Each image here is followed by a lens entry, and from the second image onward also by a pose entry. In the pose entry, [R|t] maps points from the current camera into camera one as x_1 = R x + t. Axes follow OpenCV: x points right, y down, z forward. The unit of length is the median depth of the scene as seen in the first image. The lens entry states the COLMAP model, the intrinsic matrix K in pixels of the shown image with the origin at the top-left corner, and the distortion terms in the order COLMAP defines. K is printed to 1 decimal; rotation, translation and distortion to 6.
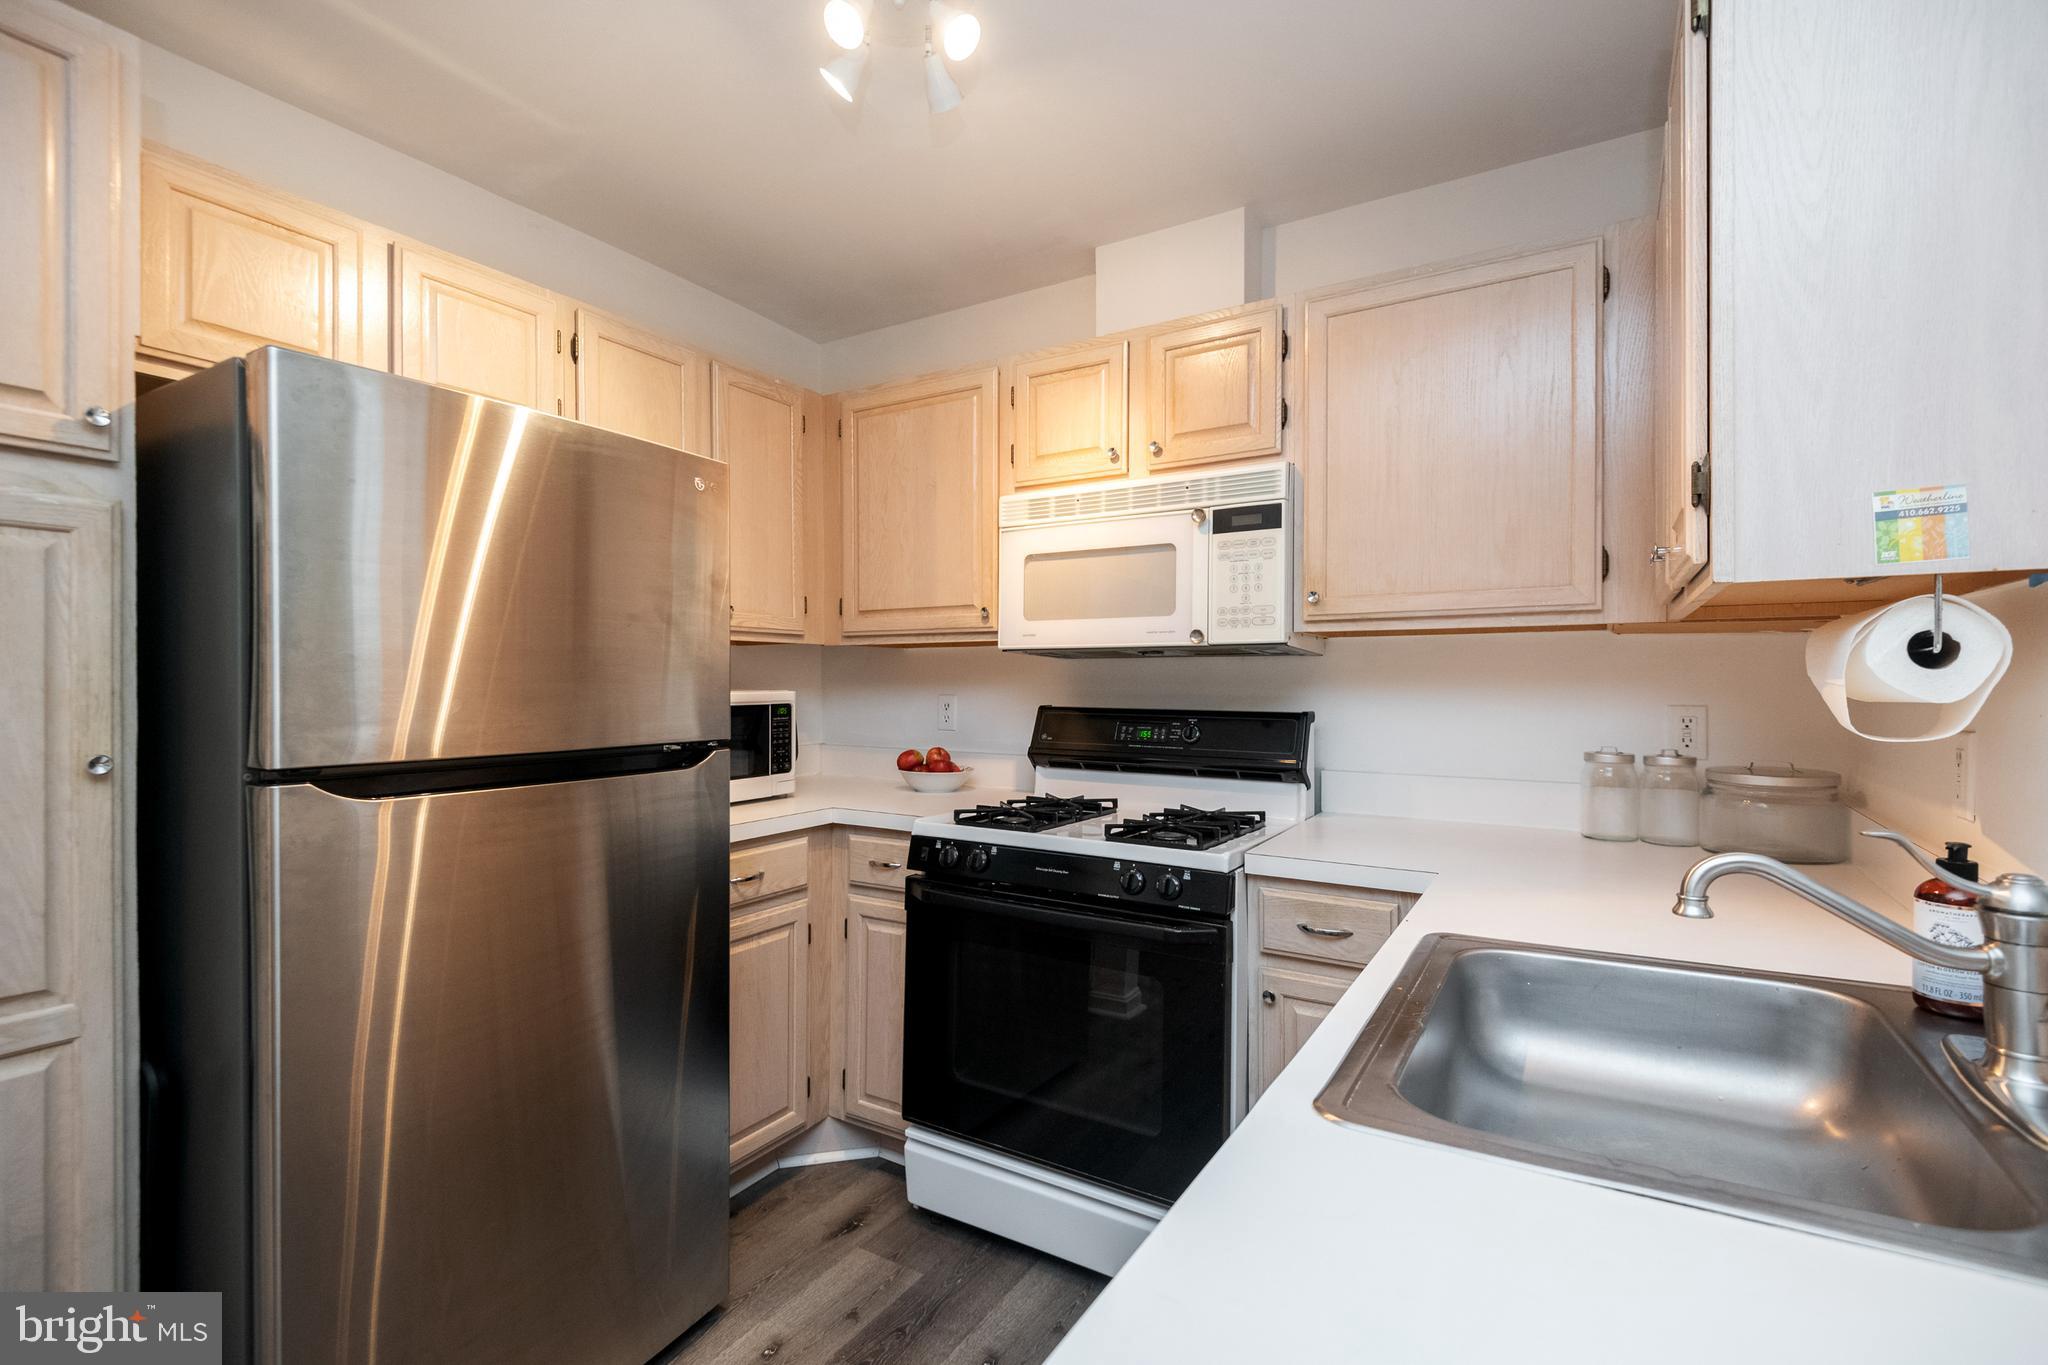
lens RADIAL K [[937.3, 0, 1025.7], [0, 937.3, 691.5], [0, 0, 1]] dist [0.035124, -0.018696]
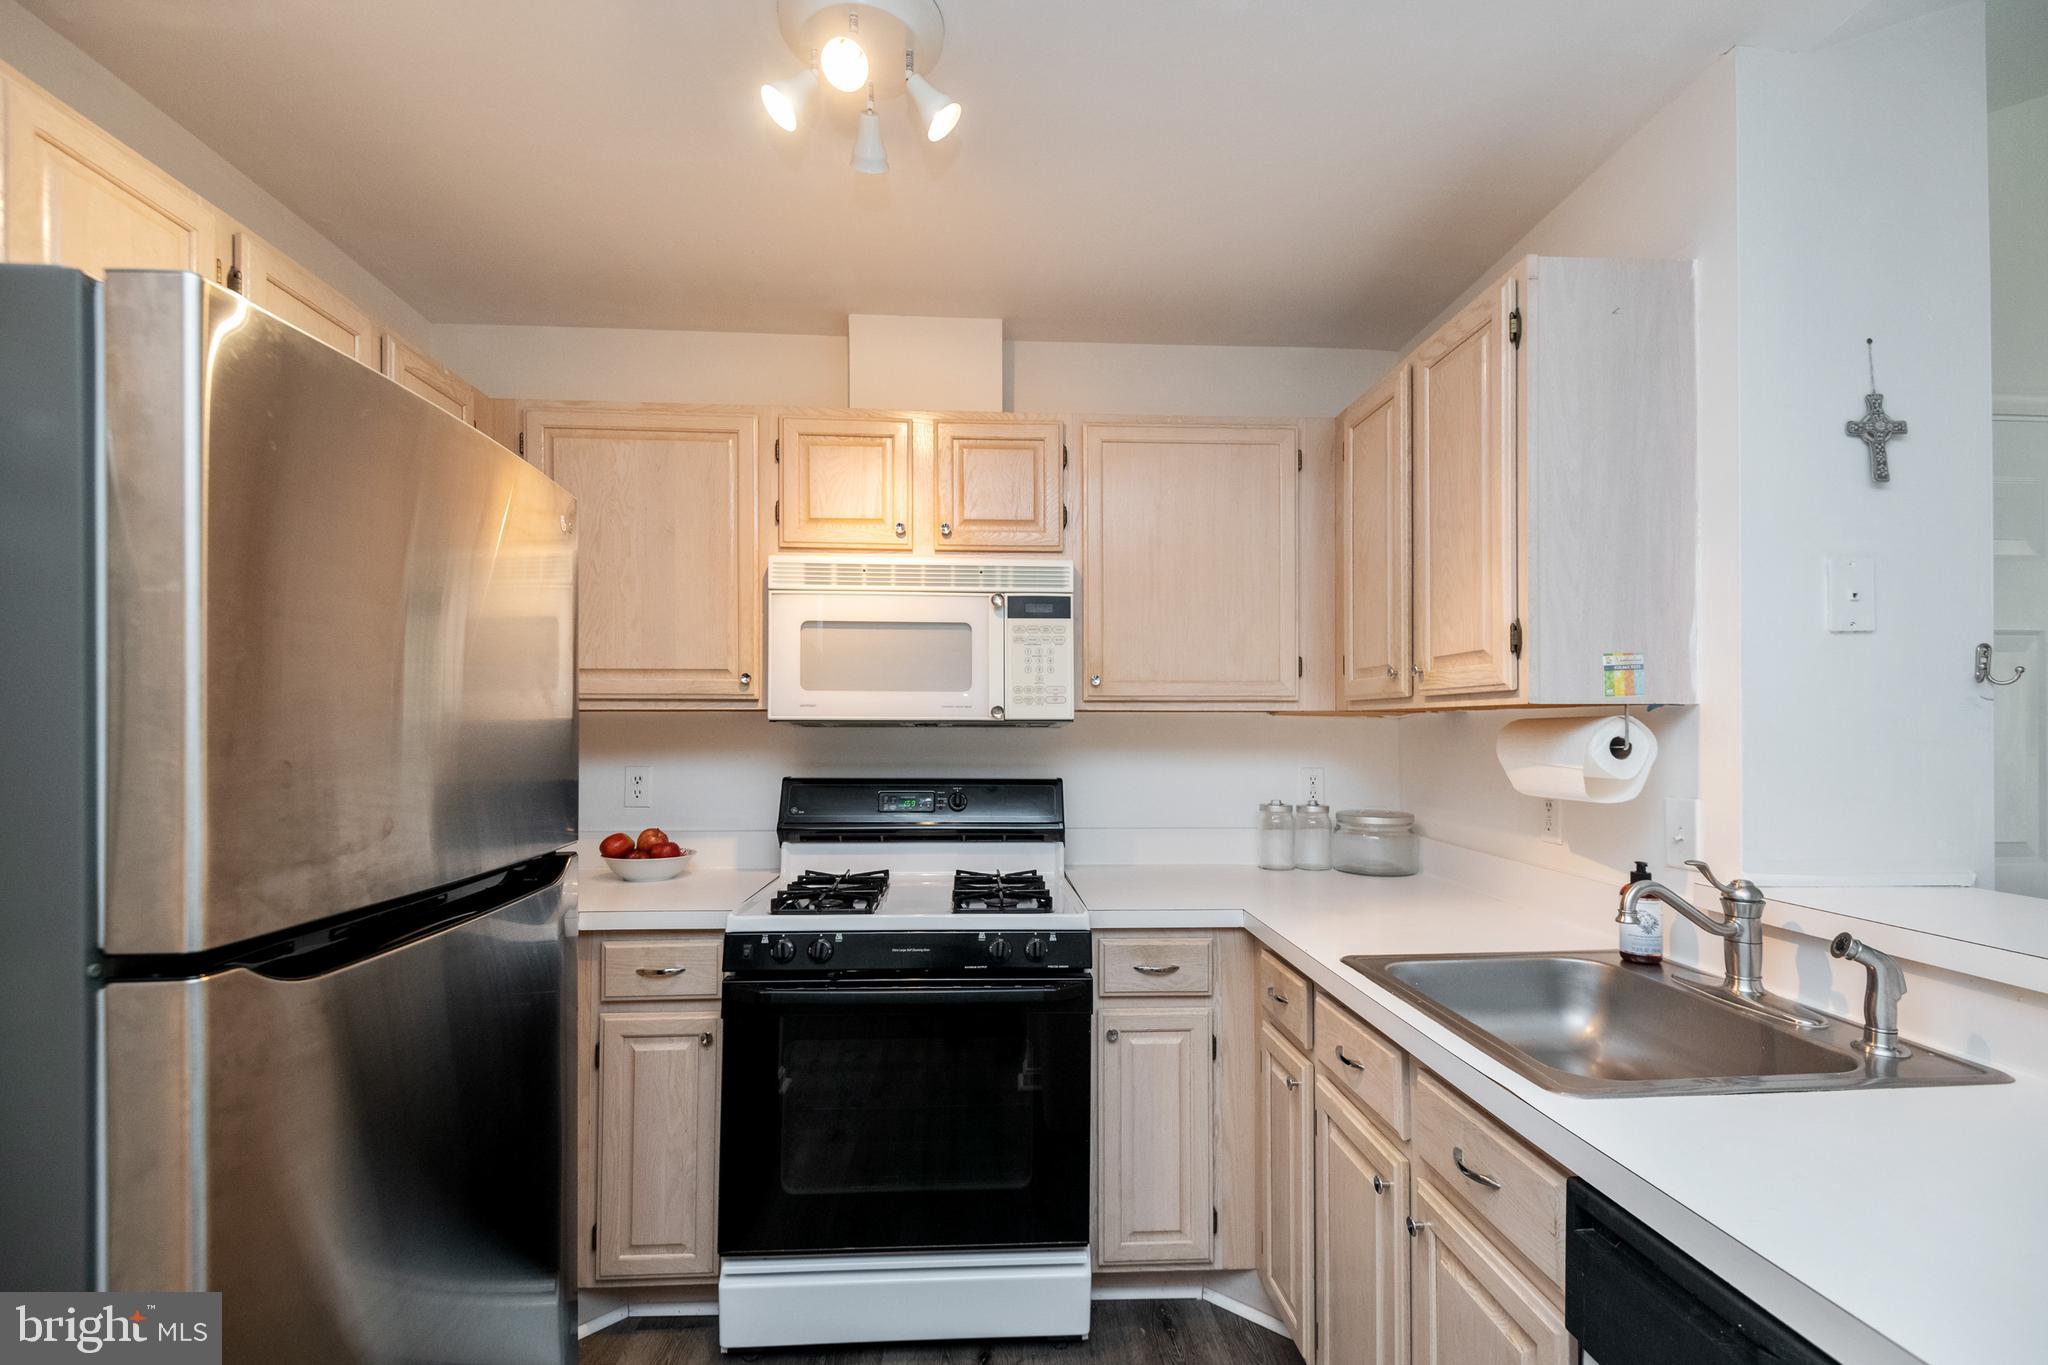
lens RADIAL K [[937.3, 0, 1035.1], [0, 937.3, 725.3], [0, 0, 1]] dist [0.035124, -0.018696]
pose [[0.818770, 0.001831, 0.574118, -0.396182], [0.005028, 0.999934, -0.010359, -0.032667], [-0.574099, 0.011368, 0.818707, 0.098572]]
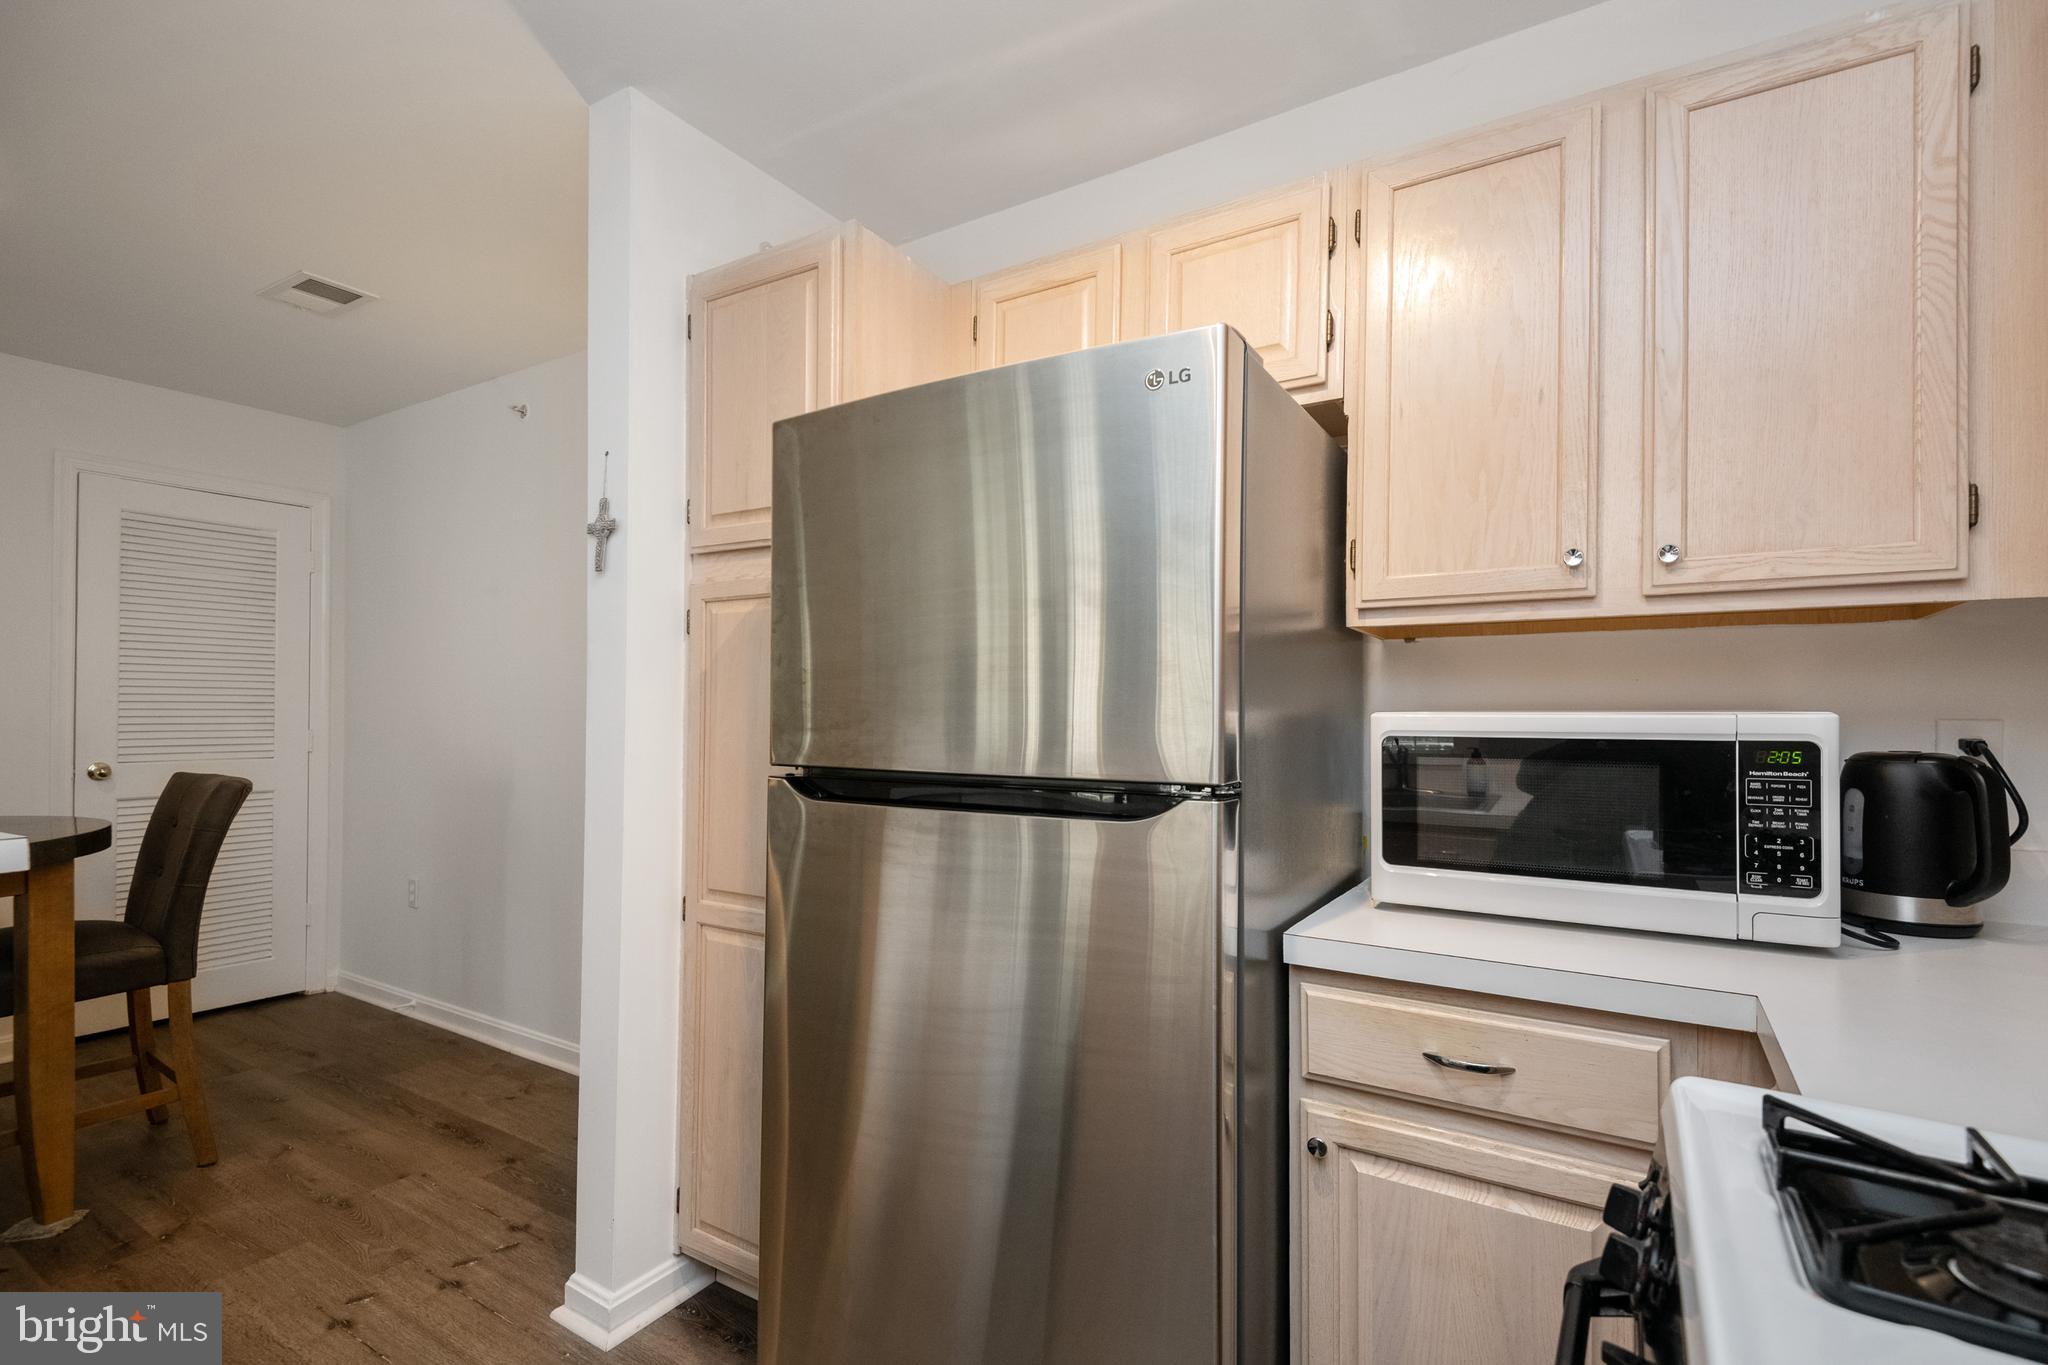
lens RADIAL K [[937.3, 0, 1030.7], [0, 937.3, 708.6], [0, 0, 1]] dist [0.035124, -0.018696]
pose [[-0.013967, -0.005253, -0.999889, 0.240835], [-0.016128, 0.999857, -0.005028, 0.006720], [0.999772, 0.016056, -0.014050, 0.771670]]
